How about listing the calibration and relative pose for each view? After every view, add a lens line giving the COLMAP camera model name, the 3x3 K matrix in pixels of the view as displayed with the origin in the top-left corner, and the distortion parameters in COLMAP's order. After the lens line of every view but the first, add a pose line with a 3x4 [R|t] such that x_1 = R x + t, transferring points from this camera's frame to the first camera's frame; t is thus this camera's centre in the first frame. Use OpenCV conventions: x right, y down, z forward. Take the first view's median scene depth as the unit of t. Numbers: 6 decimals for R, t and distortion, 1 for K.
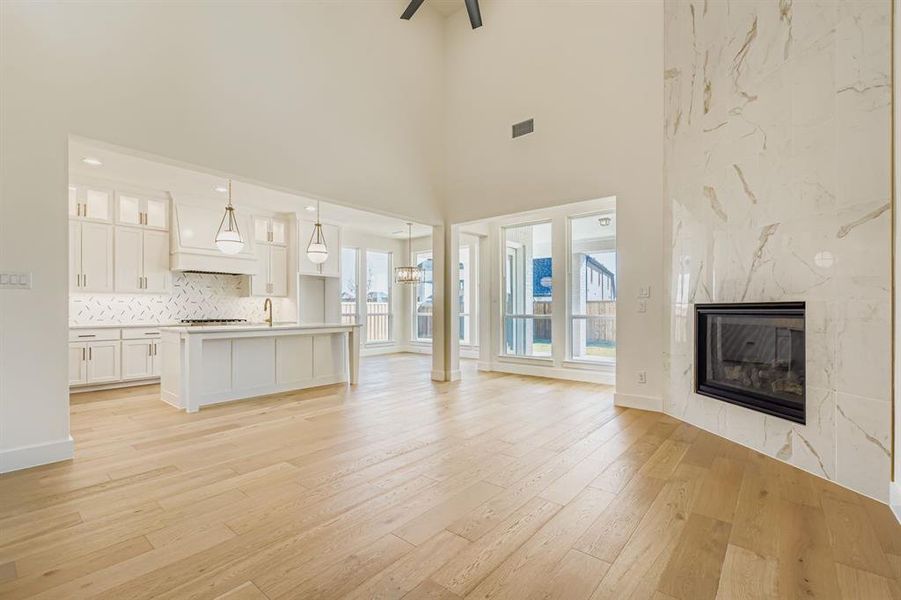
lens RADIAL K [[399.2, 0, 453.2], [0, 399.2, 308.5], [0, 0, 1]] dist [-0.000800, 0.000095]
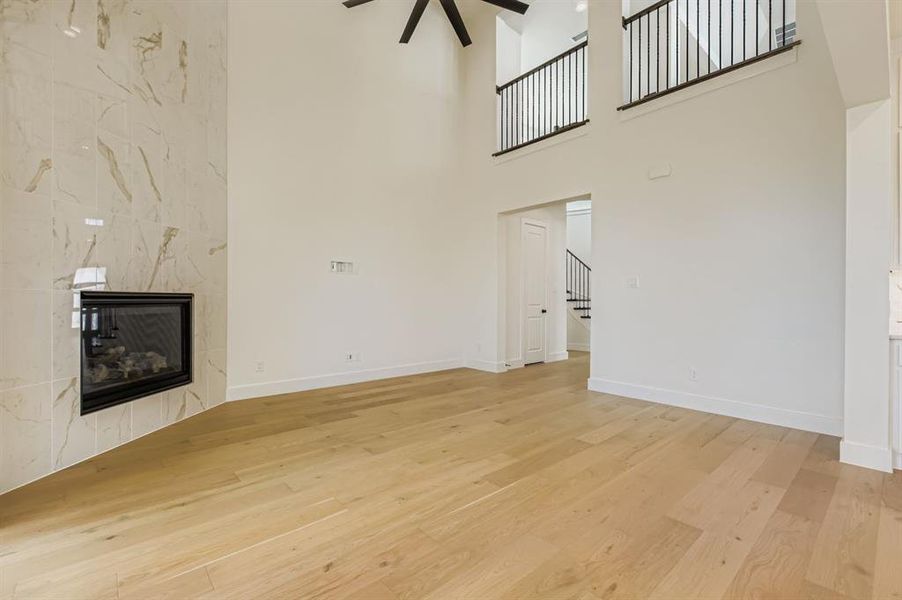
lens RADIAL K [[395.3, 0, 451.0], [0, 395.3, 300.0], [0, 0, 1]] dist [-0.000522, -0.000063]
pose [[-0.987057, -0.003019, 0.160342, -0.181559], [-0.003528, 0.999990, -0.002891, 0.004733], [-0.160331, -0.003419, -0.987057, 1.799849]]
